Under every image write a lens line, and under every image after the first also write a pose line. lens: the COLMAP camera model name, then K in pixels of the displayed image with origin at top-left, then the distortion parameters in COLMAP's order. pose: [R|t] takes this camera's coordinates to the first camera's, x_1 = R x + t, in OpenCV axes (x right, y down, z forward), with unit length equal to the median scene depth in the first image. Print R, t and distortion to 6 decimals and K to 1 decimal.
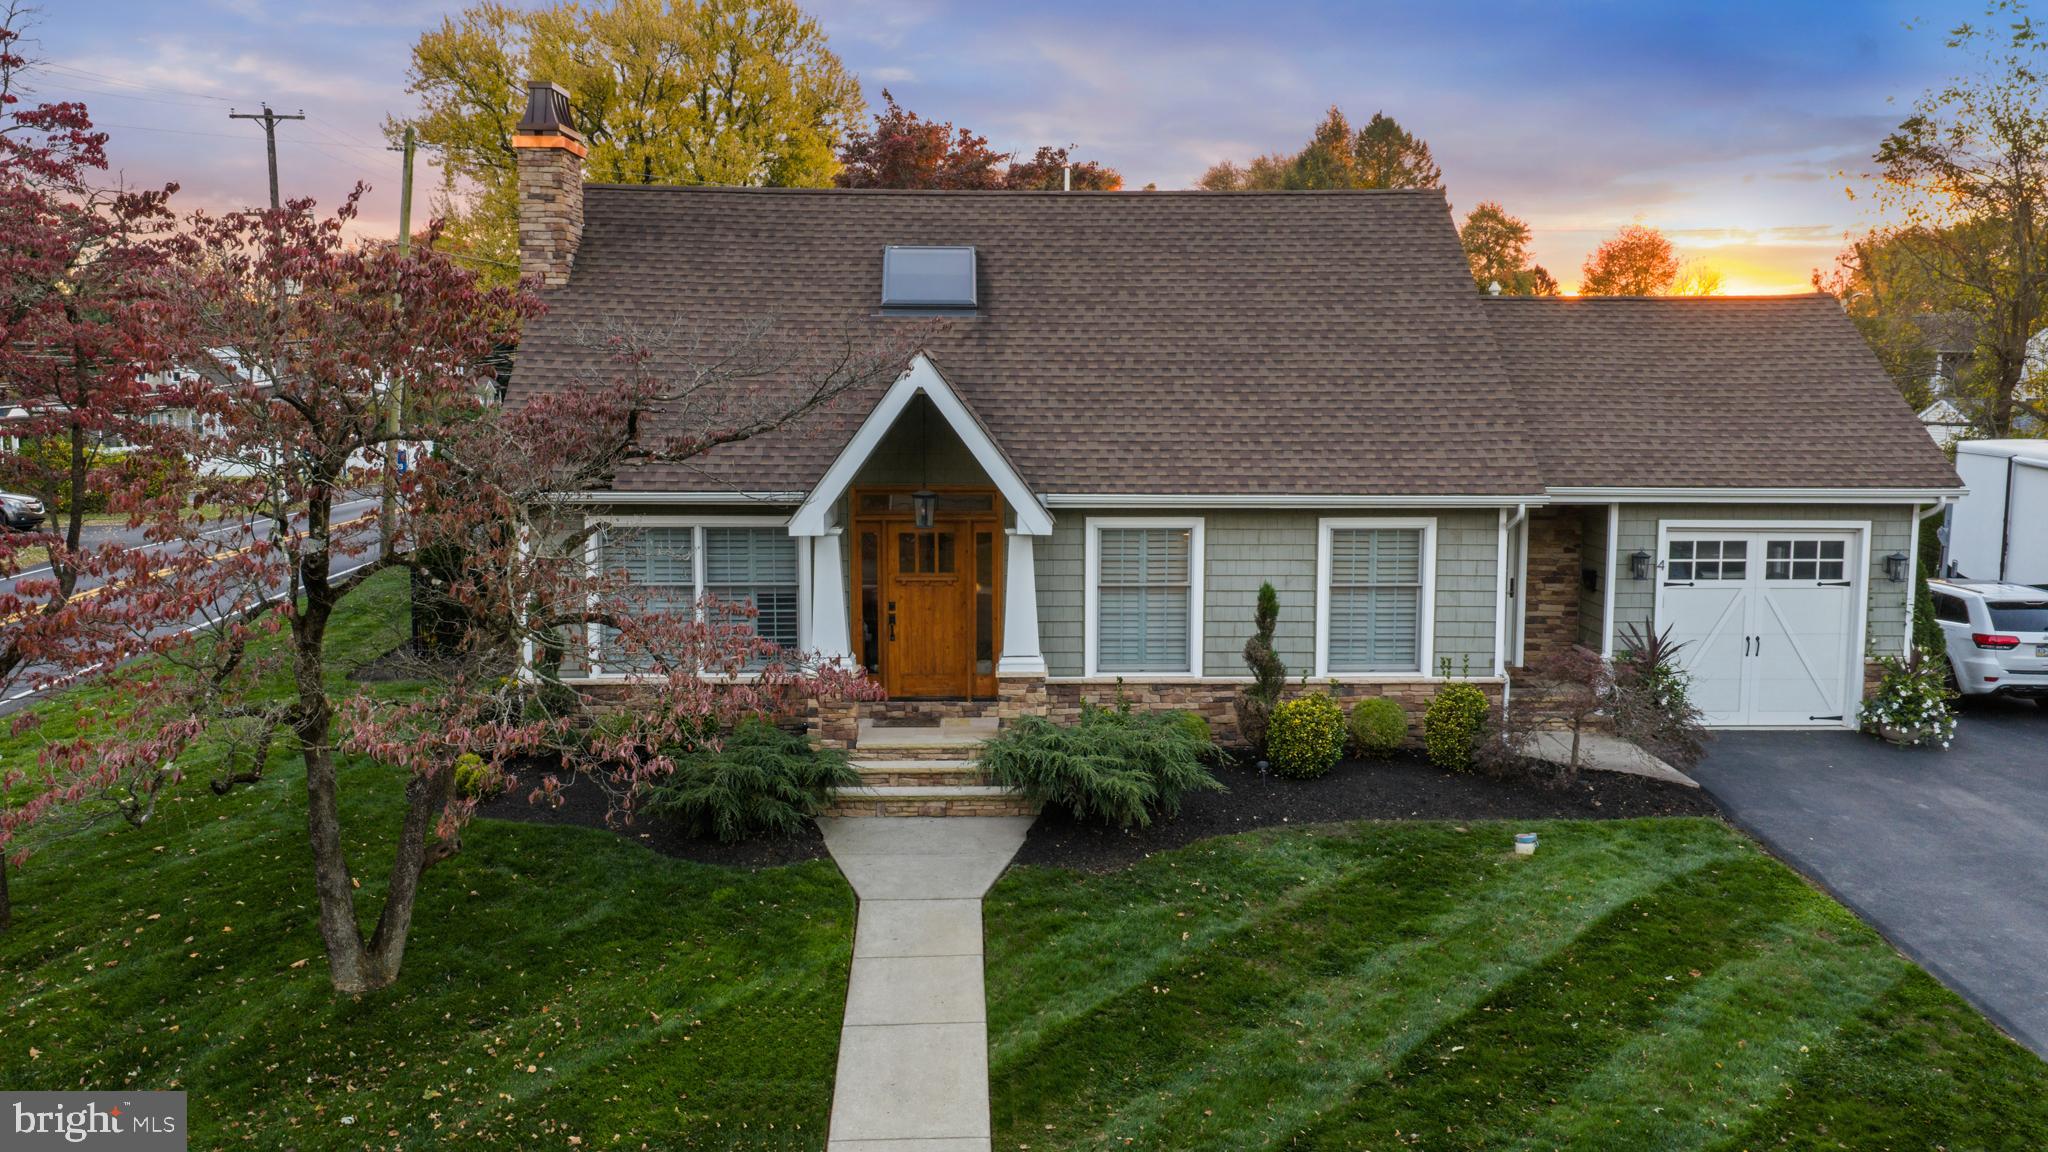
lens RADIAL K [[1696.7, 0, 1024.0], [0, 1696.7, 576.0], [0, 0, 1]] dist [0.051299, -0.132618]
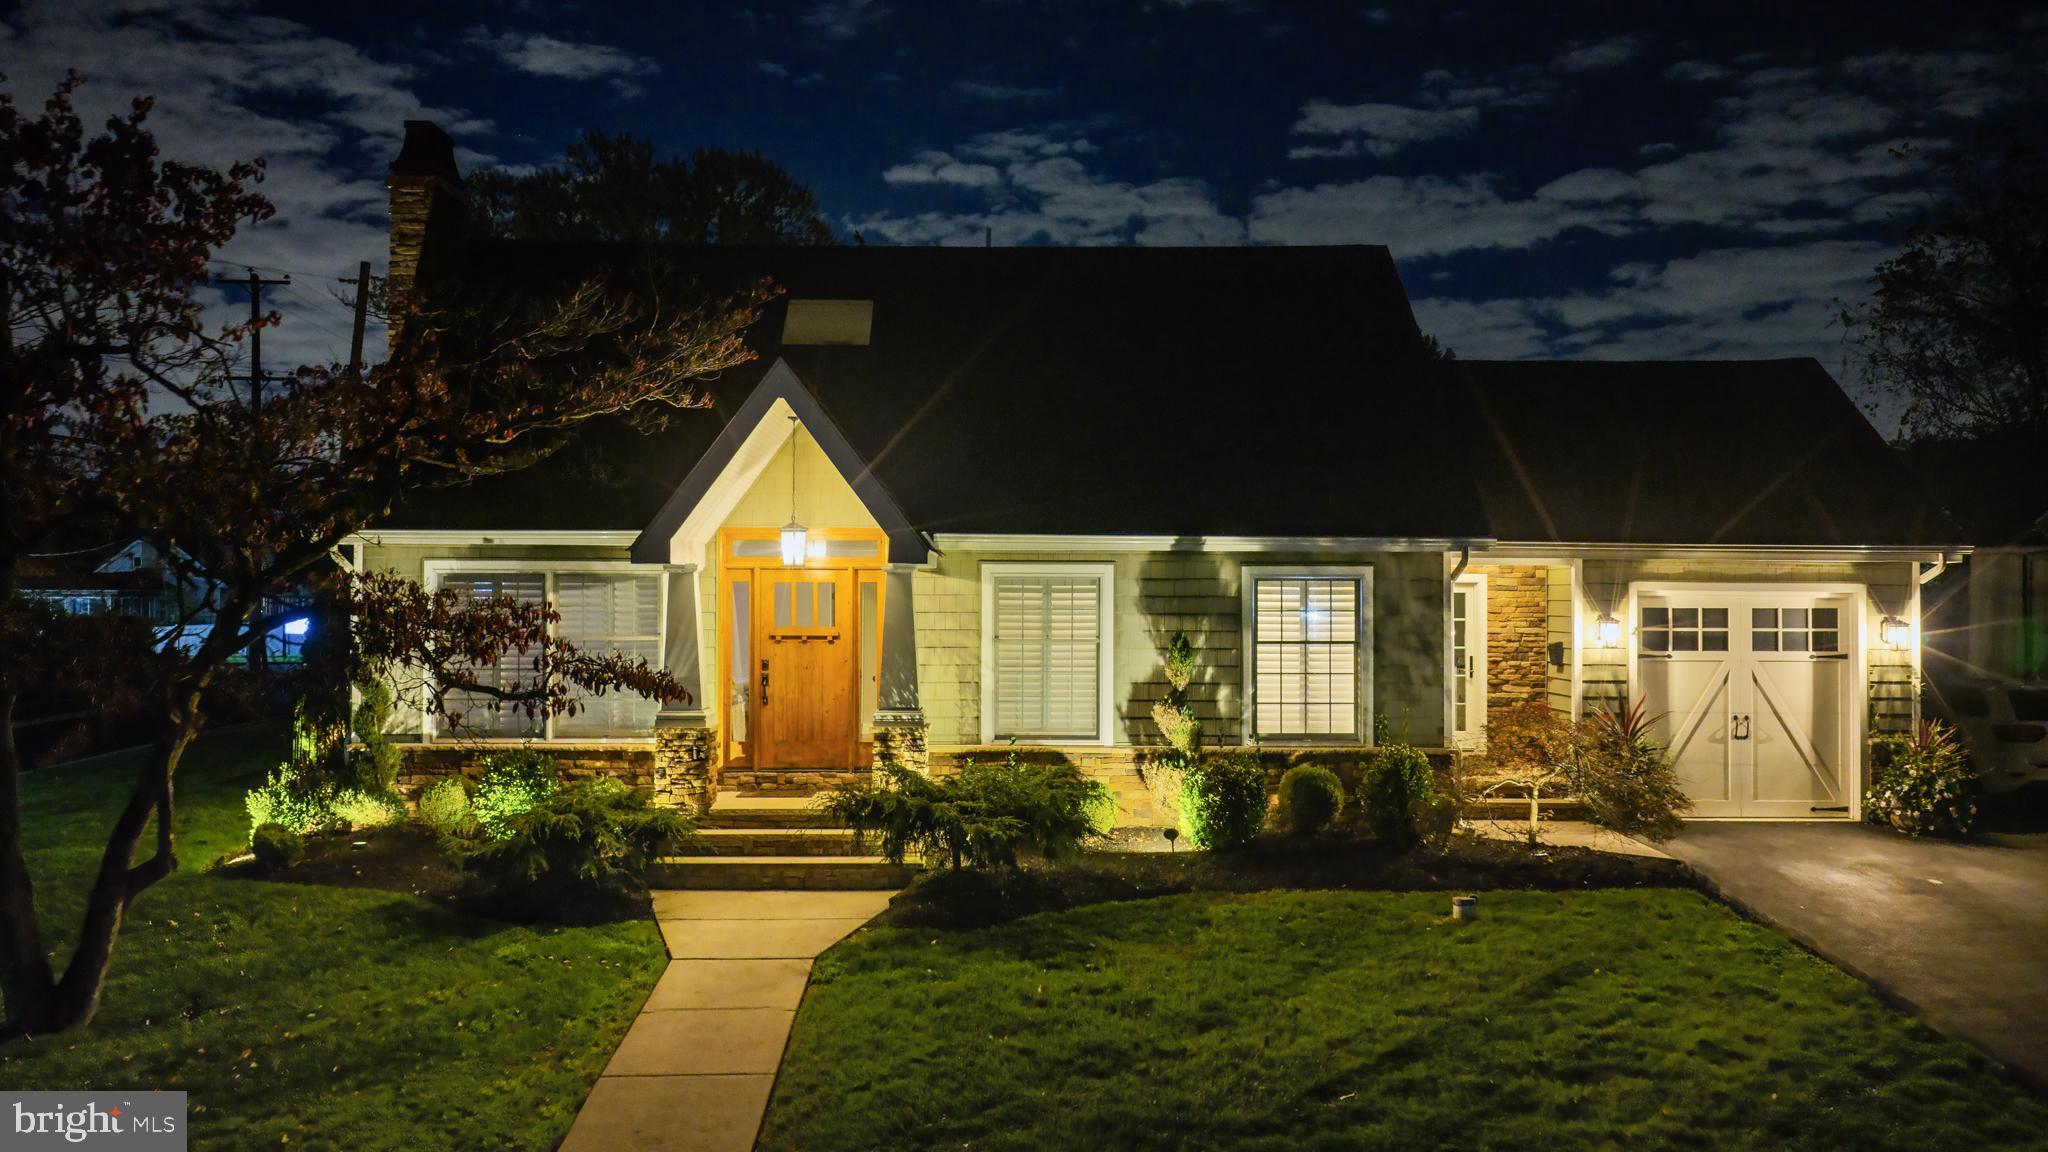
lens RADIAL K [[1696.7, 0, 1024.0], [0, 1696.7, 576.0], [0, 0, 1]] dist [0.051299, -0.132618]
pose [[0.999846, -0.001177, -0.017507, 0.069639], [-0.001088, 0.991667, -0.128821, 0.081110], [0.017513, 0.128820, 0.991513, 0.101082]]
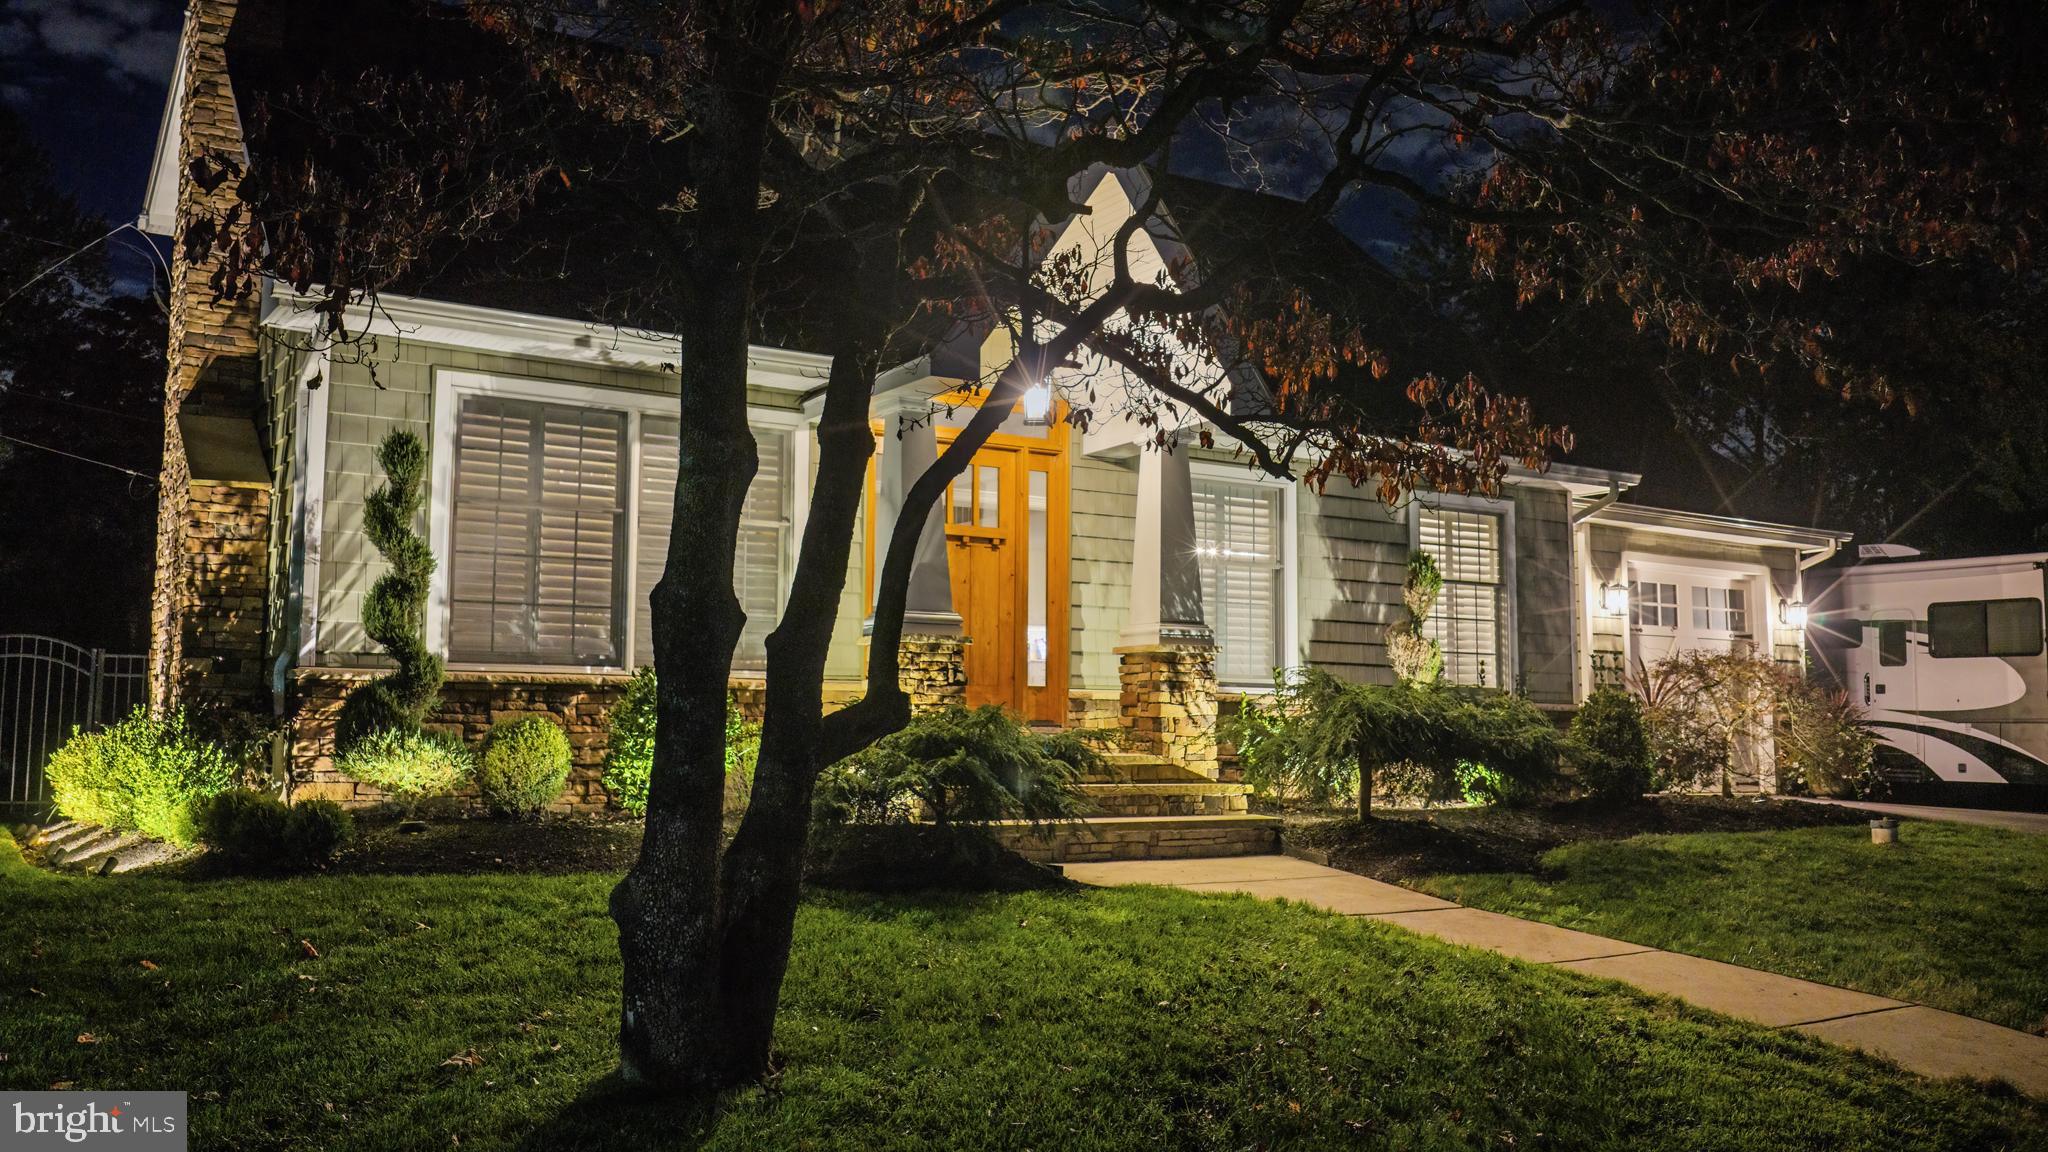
lens RADIAL K [[1696.7, 0, 1024.0], [0, 1696.7, 576.0], [0, 0, 1]] dist [0.051299, -0.132618]
pose [[0.860012, 0.050510, 0.507767, -0.347411], [0.058872, 0.978622, -0.197062, 0.137277], [-0.506865, 0.199369, 0.838653, 0.424660]]
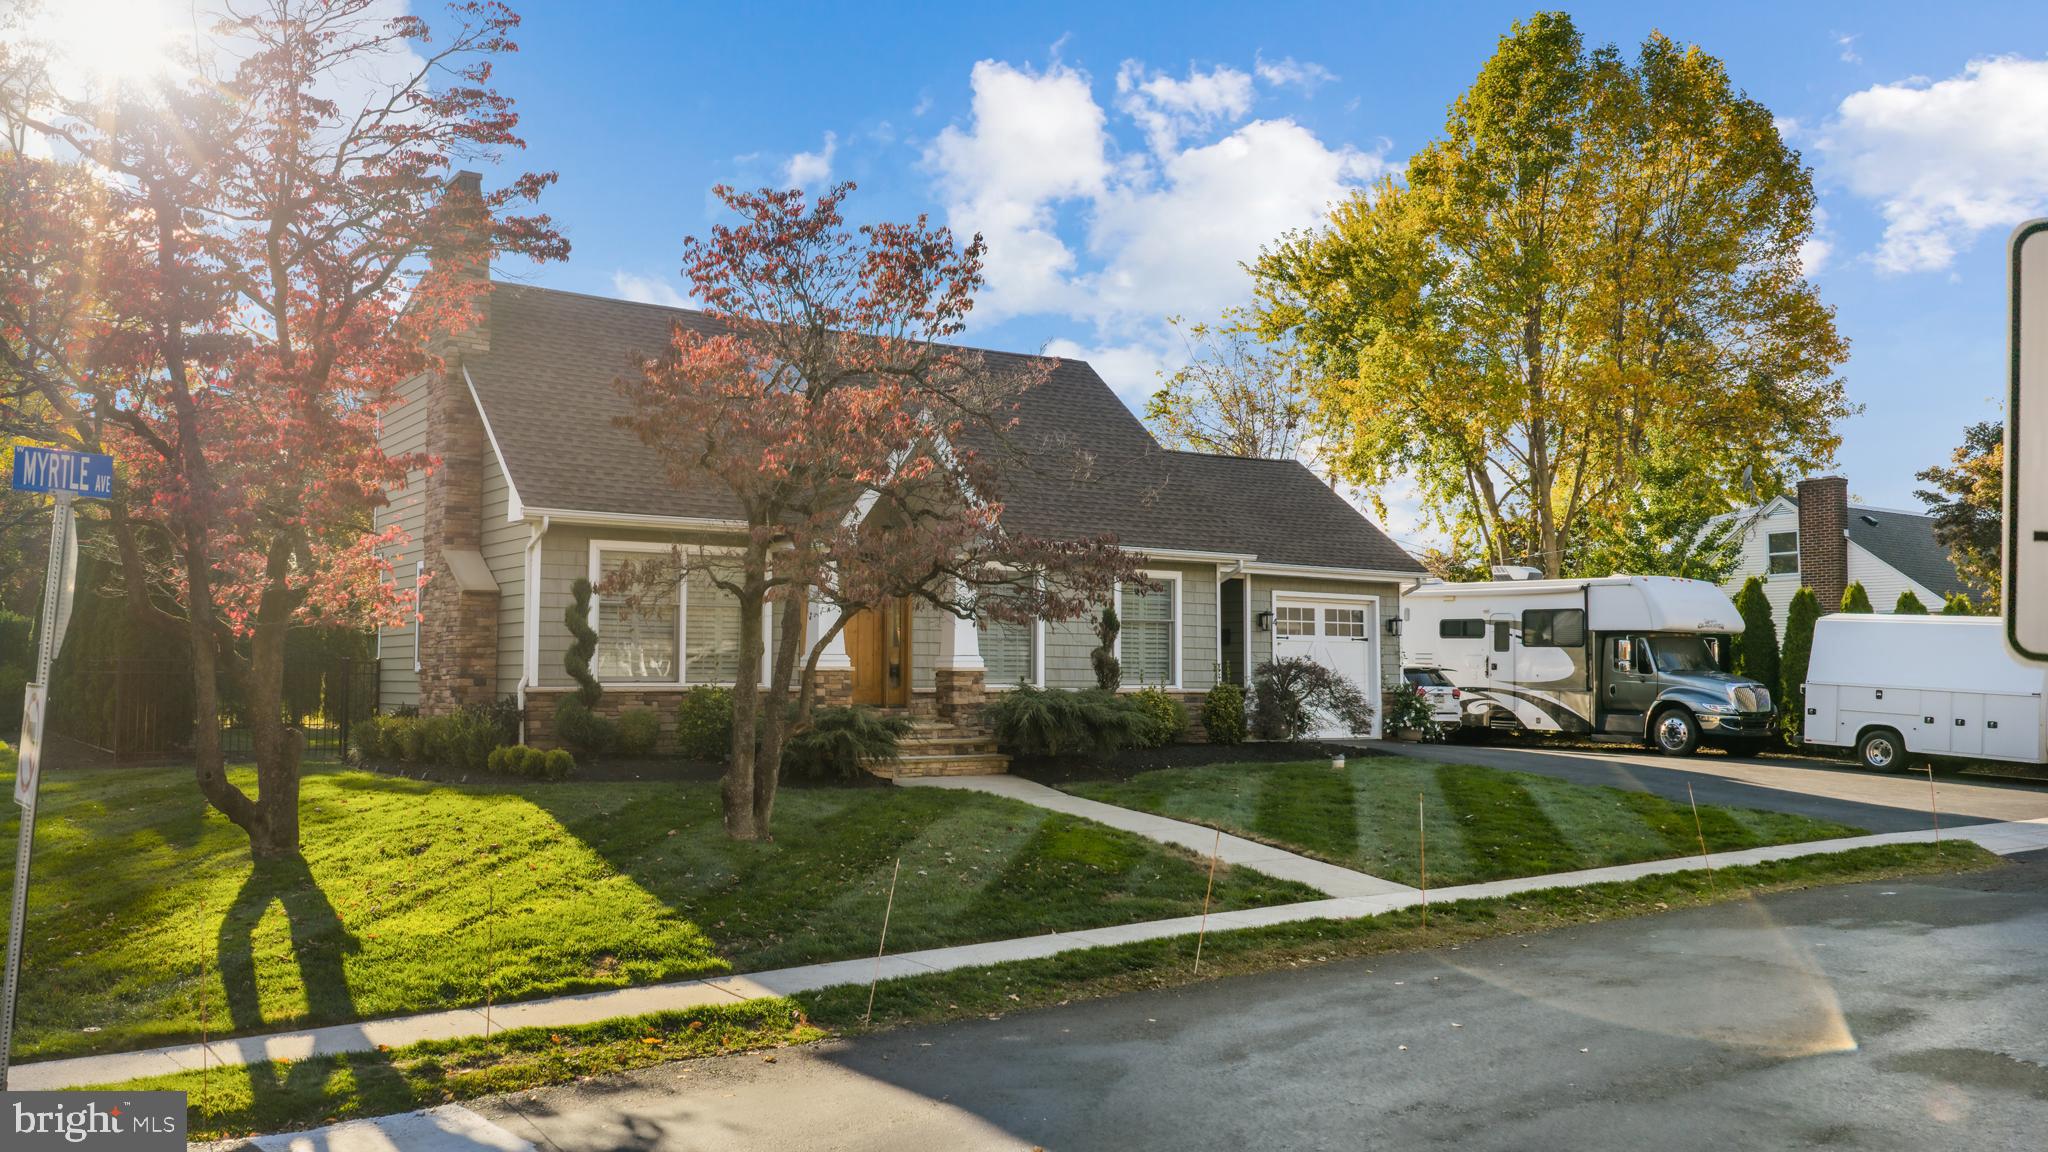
lens RADIAL K [[1696.7, 0, 1024.0], [0, 1696.7, 576.0], [0, 0, 1]] dist [0.051299, -0.132618]
pose [[0.844792, 0.030708, 0.534212, -0.580908], [0.064972, 0.985078, -0.159371, 0.172023], [-0.531135, 0.169344, 0.830192, -0.087278]]
